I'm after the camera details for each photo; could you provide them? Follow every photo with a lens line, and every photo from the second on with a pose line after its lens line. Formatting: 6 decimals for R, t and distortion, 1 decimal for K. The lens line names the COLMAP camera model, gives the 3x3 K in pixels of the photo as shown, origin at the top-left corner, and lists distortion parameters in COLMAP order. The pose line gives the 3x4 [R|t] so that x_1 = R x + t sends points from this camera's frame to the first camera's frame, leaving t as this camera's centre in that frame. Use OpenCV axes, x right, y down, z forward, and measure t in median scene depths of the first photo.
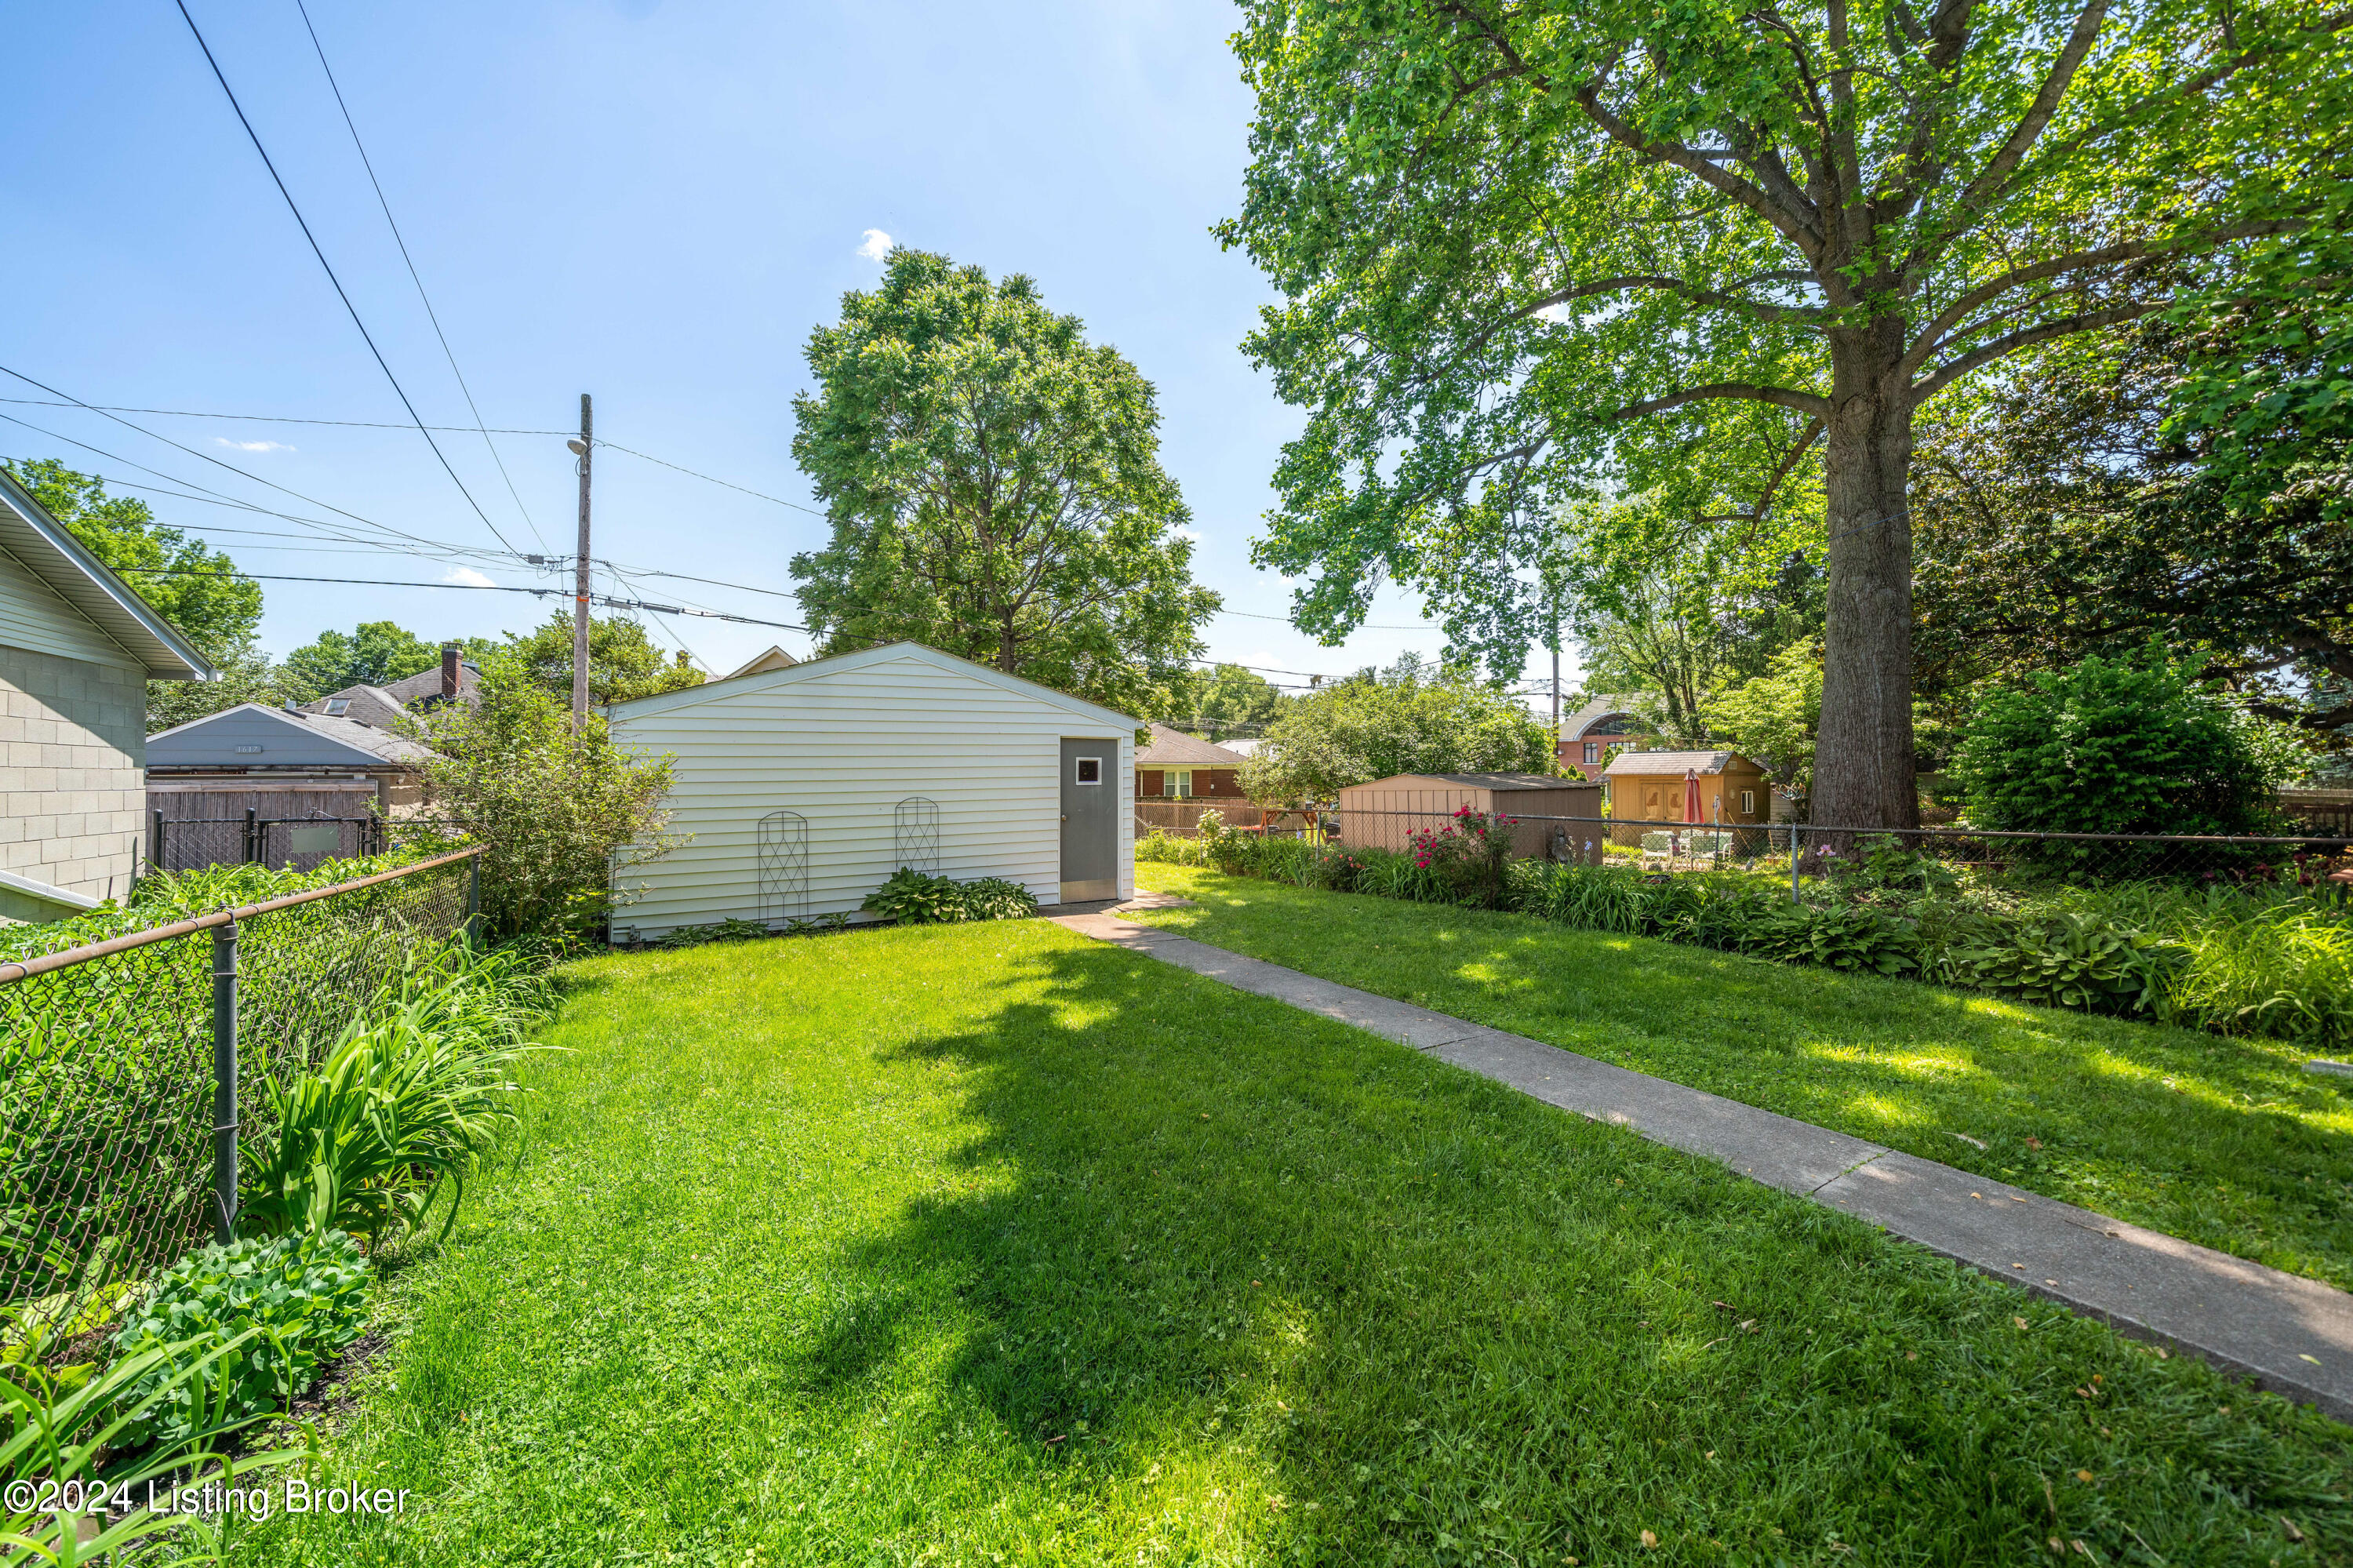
lens RADIAL K [[854.6, 0, 1175.9], [0, 854.6, 778.7], [0, 0, 1]] dist [-0.001716, -0.000260]
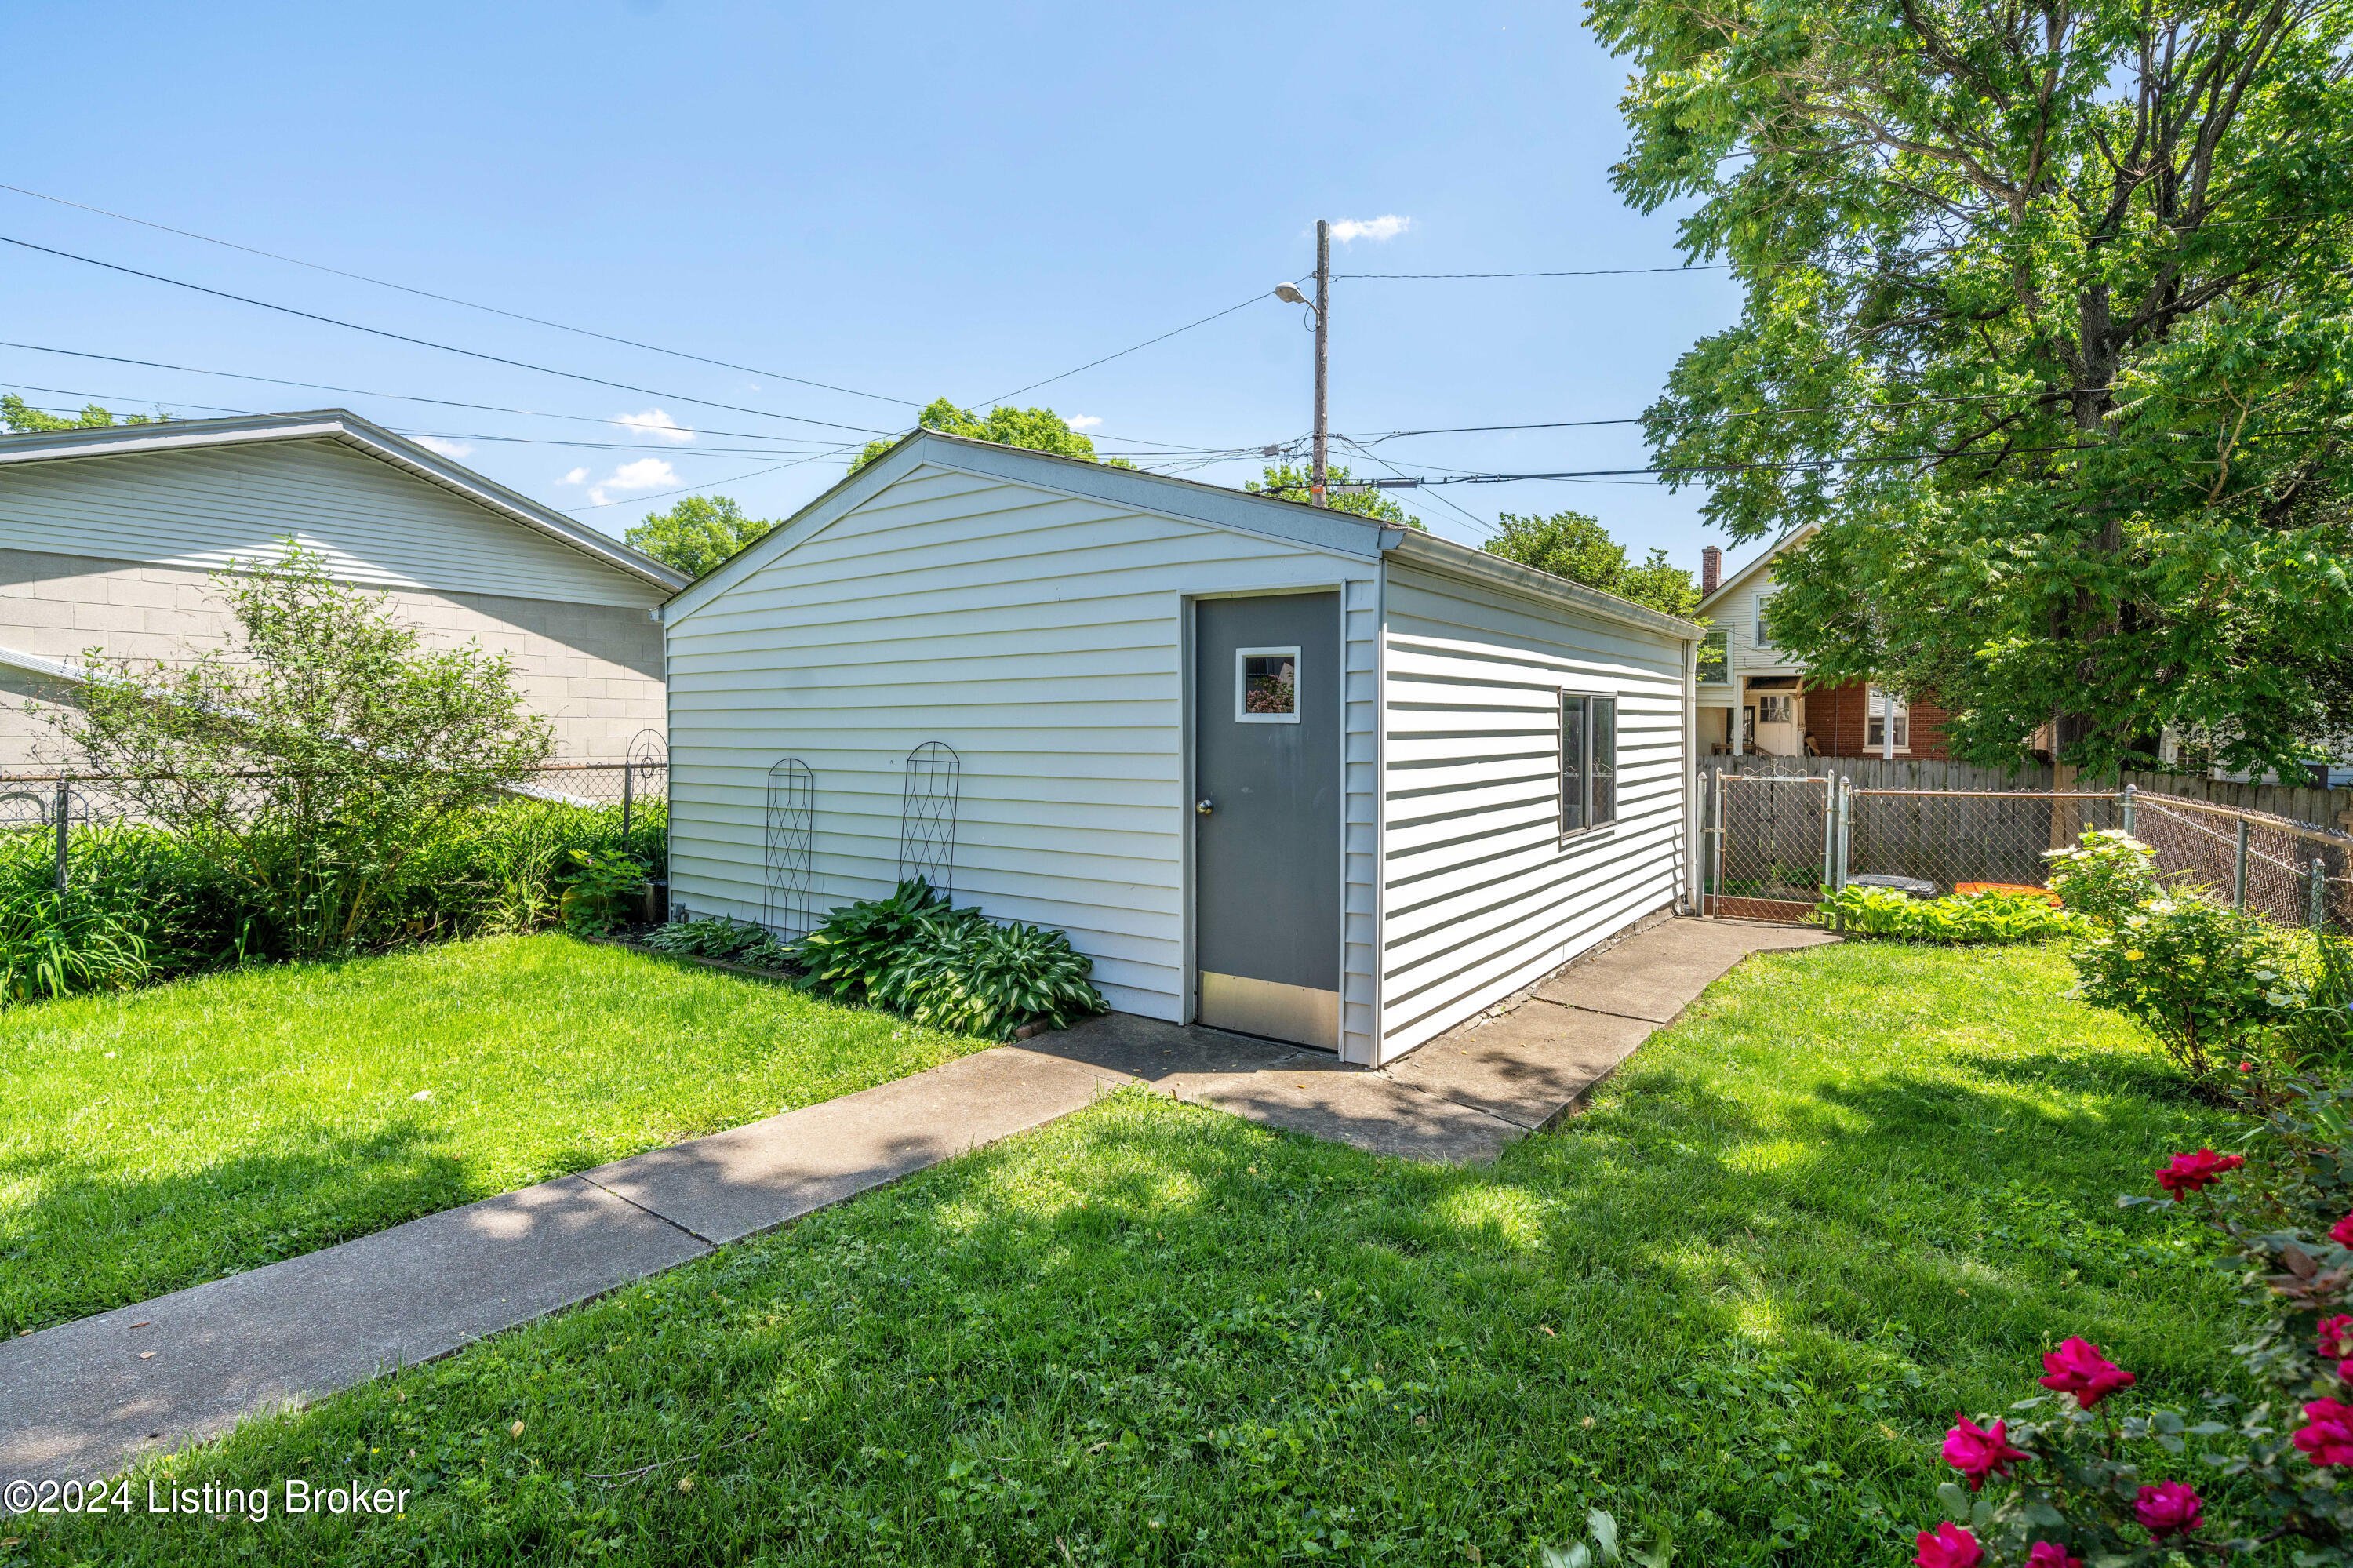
lens RADIAL K [[1114.2, 0, 1175.1], [0, 1114.2, 777.3], [0, 0, 1]] dist [0.000771, -0.000328]
pose [[0.416730, 0.049164, -0.907700, 0.323236], [-0.012618, 0.998753, 0.048303, 0.008253], [0.908943, -0.008676, 0.416831, 0.778187]]
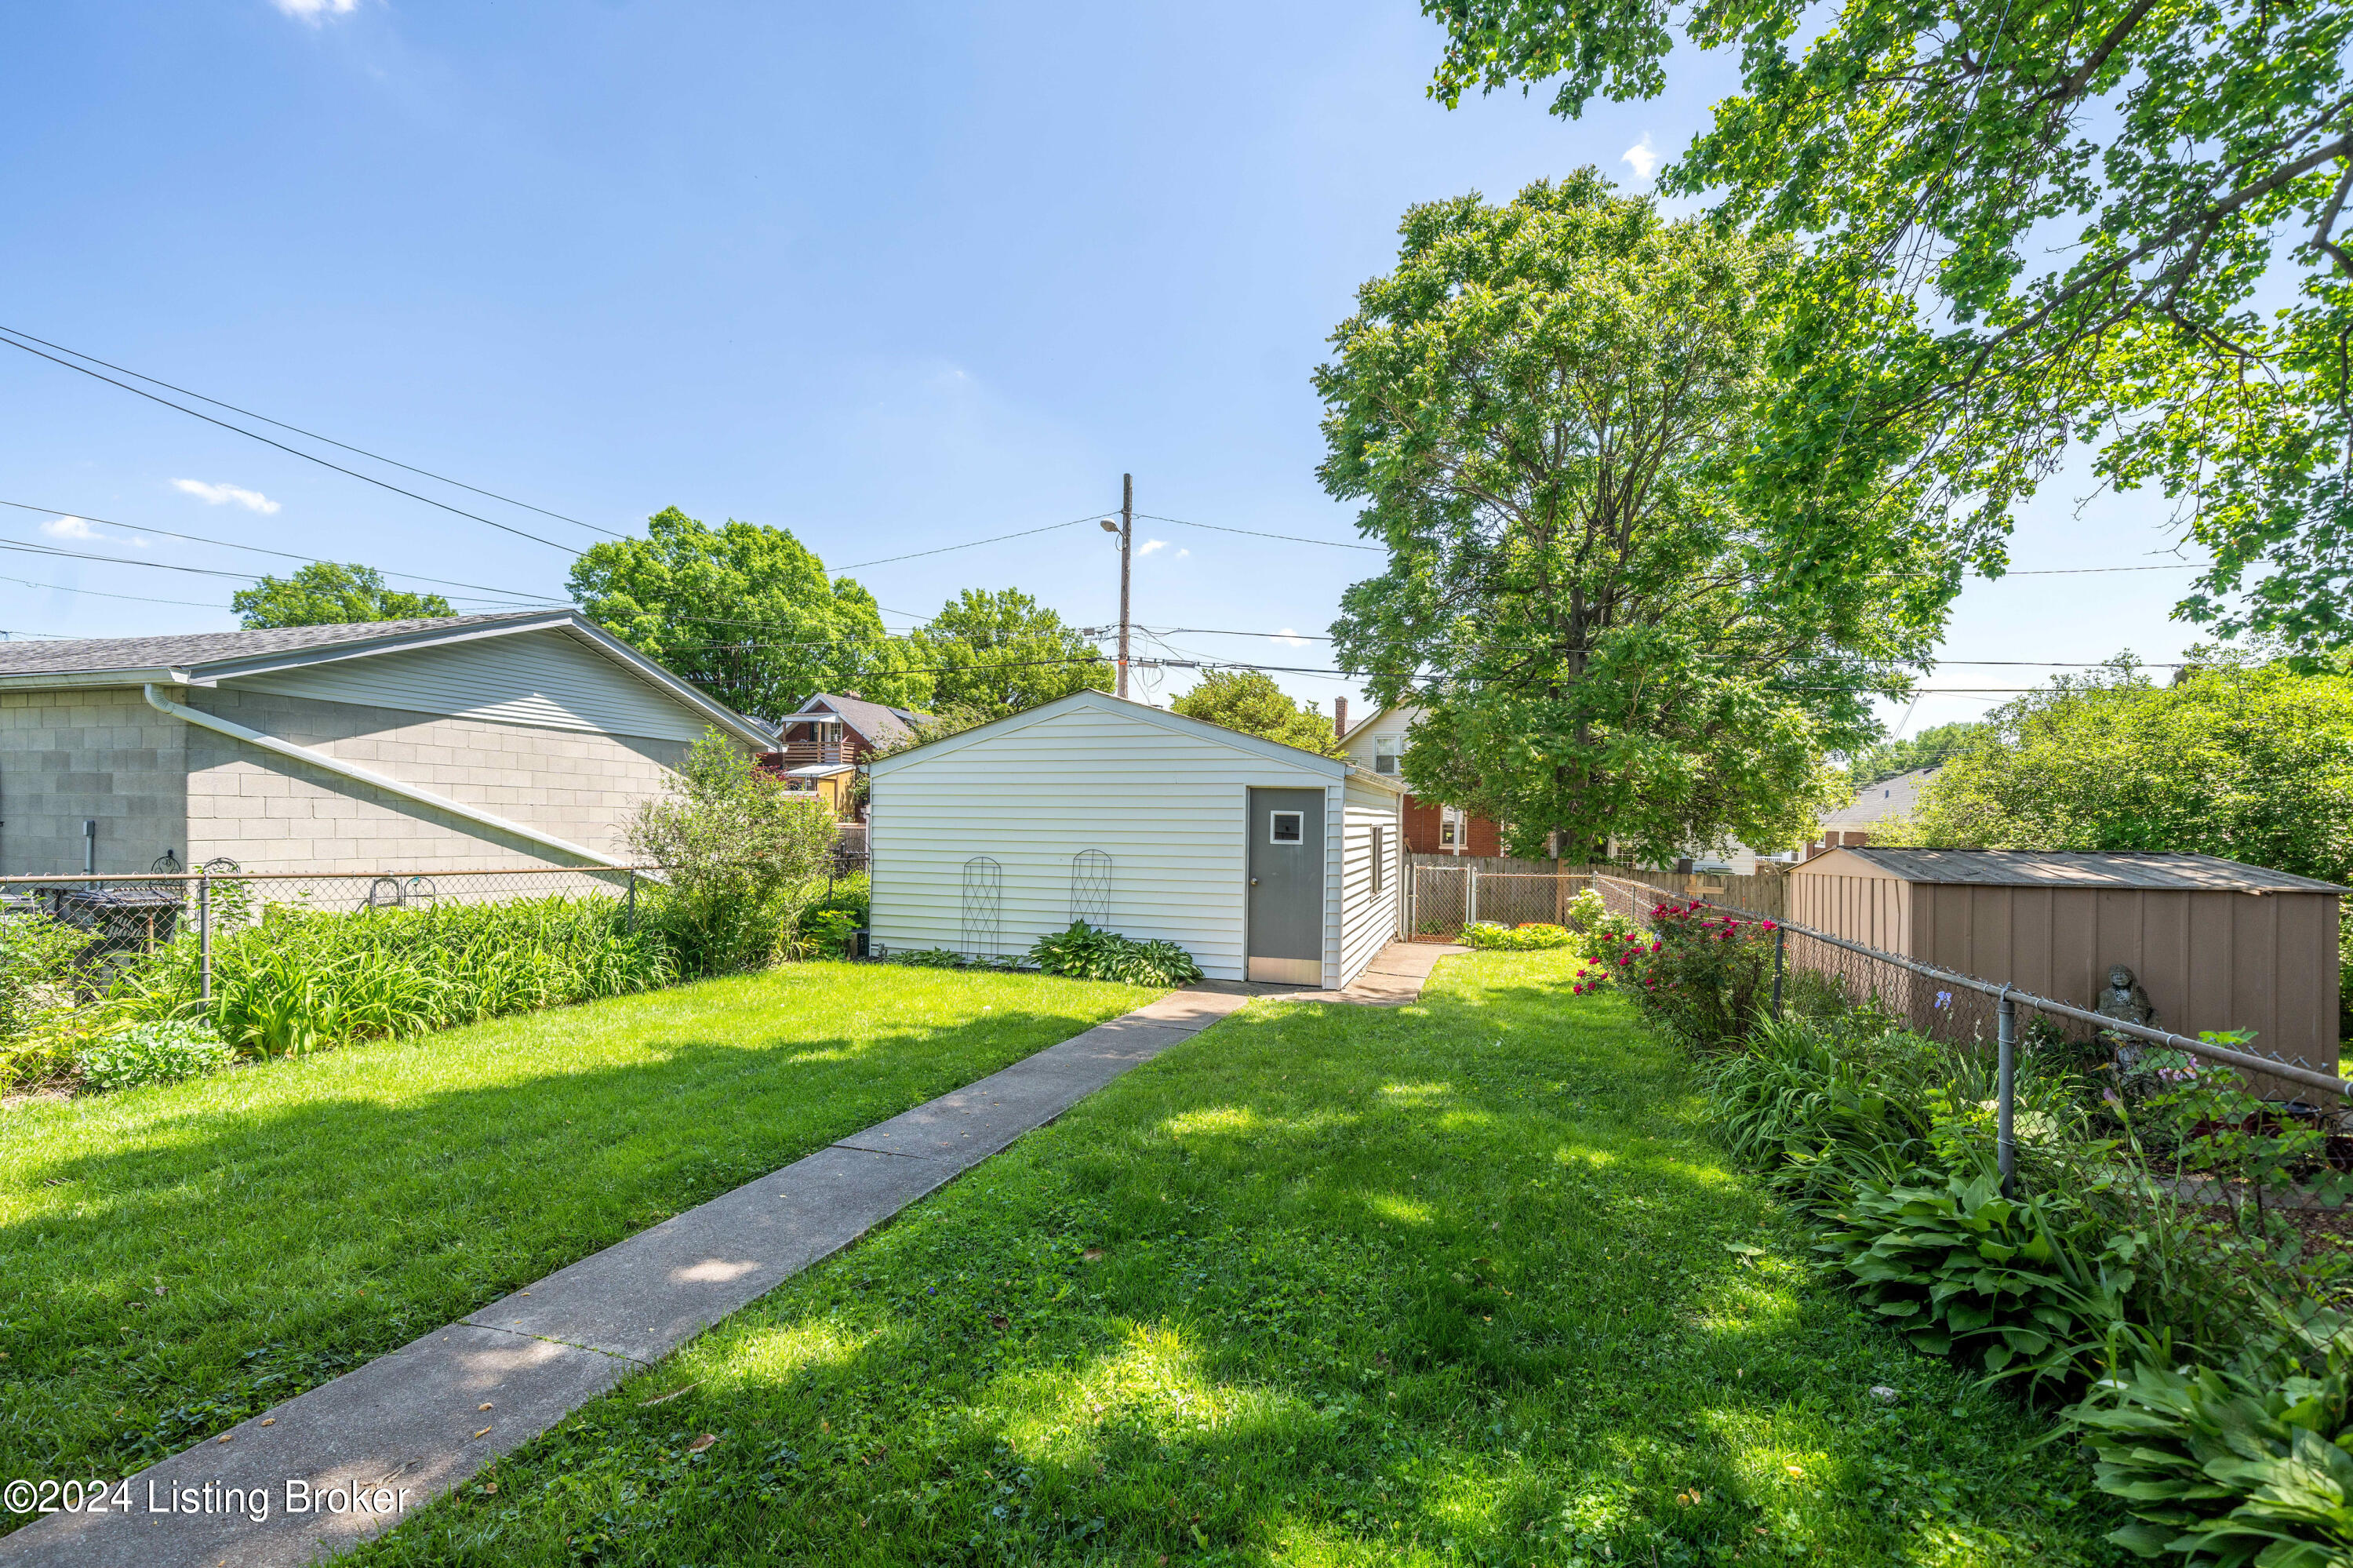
lens RADIAL K [[1027.1, 0, 1171.8], [0, 1027.1, 870.6], [0, 0, 1]] dist [-0.001554, -0.000136]
pose [[0.682020, 0.054273, -0.729317, 0.565366], [-0.029014, 0.998465, 0.047169, -0.011301], [0.730757, -0.011010, 0.682549, 0.236484]]
